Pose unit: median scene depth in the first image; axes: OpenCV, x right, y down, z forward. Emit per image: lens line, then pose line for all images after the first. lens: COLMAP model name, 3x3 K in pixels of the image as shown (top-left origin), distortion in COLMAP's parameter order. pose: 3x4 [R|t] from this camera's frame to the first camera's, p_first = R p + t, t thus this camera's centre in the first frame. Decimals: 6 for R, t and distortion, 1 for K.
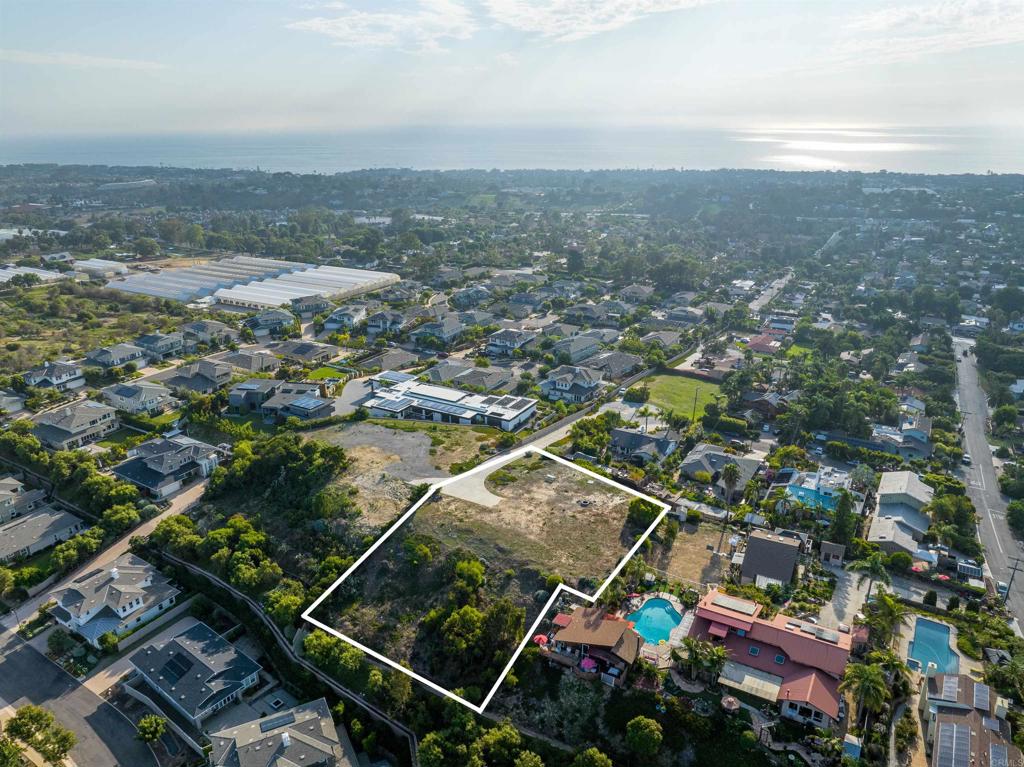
lens RADIAL K [[722.6, 0, 512.0], [0, 722.6, 383.5], [0, 0, 1]] dist [-0.041719, -0.001674]
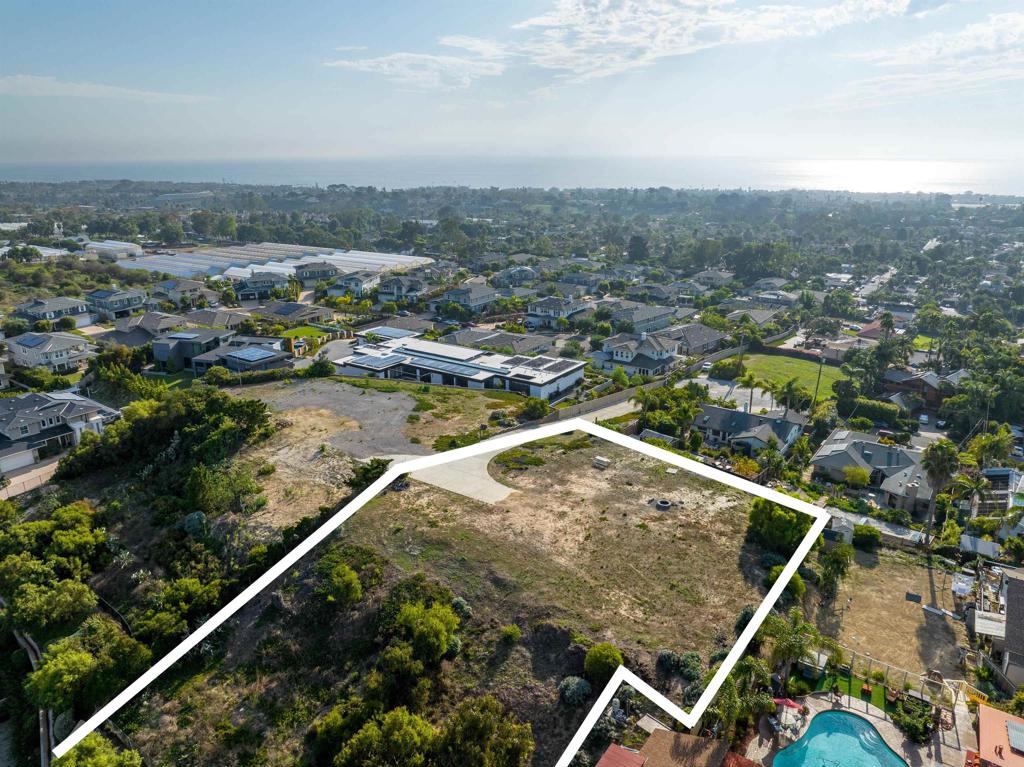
lens RADIAL K [[722.6, 0, 512.0], [0, 722.6, 383.5], [0, 0, 1]] dist [-0.041719, -0.001674]
pose [[0.996660, 0.029597, -0.076109, 0.019666], [-0.032688, 0.998677, -0.039692, 0.077850], [0.074834, 0.042047, 0.996309, 0.345128]]
